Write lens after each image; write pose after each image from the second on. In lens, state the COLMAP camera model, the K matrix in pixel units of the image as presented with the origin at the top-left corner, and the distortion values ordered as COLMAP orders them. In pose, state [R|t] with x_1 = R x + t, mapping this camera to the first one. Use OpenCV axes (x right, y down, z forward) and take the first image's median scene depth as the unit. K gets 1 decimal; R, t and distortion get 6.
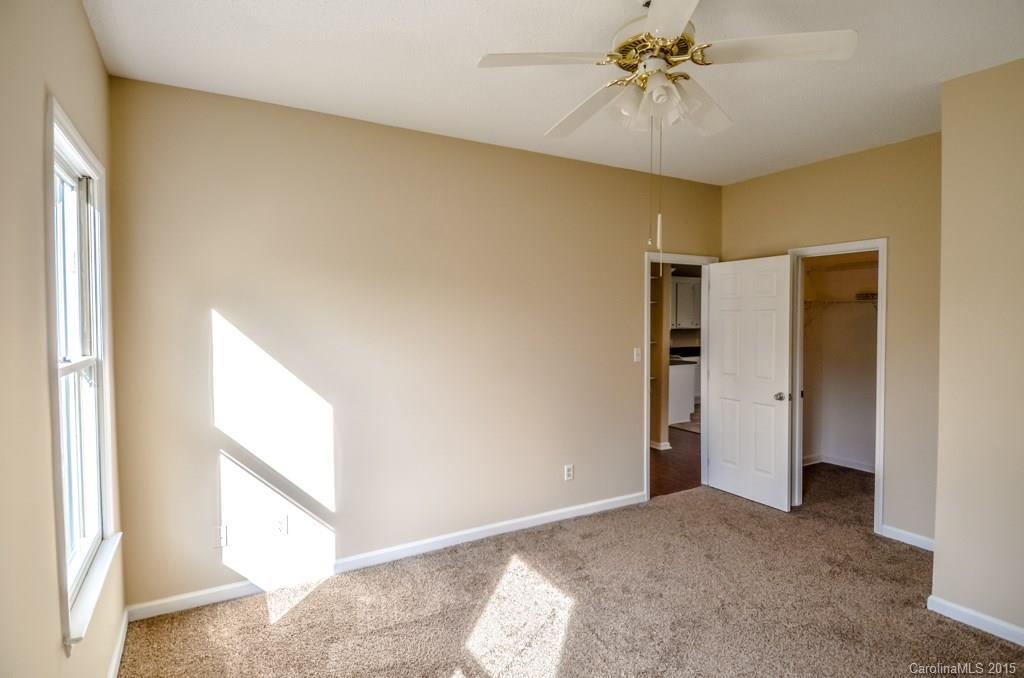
lens RADIAL K [[544.0, 0, 512.0], [0, 544.0, 339.0], [0, 0, 1]] dist [0.042761, -0.043317]
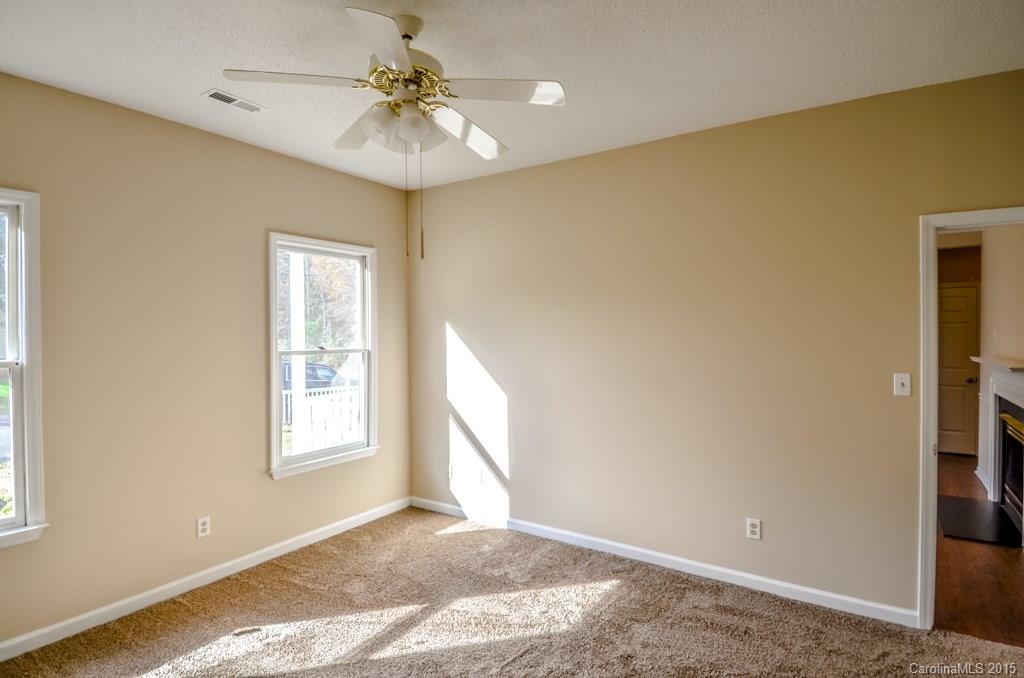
lens RADIAL K [[544.0, 0, 512.0], [0, 544.0, 339.0], [0, 0, 1]] dist [0.042761, -0.043317]
pose [[0.423295, 0.014901, -0.905869, 0.808383], [-0.030561, 0.999531, 0.002161, -0.014506], [0.905476, 0.026770, 0.423552, 0.449311]]
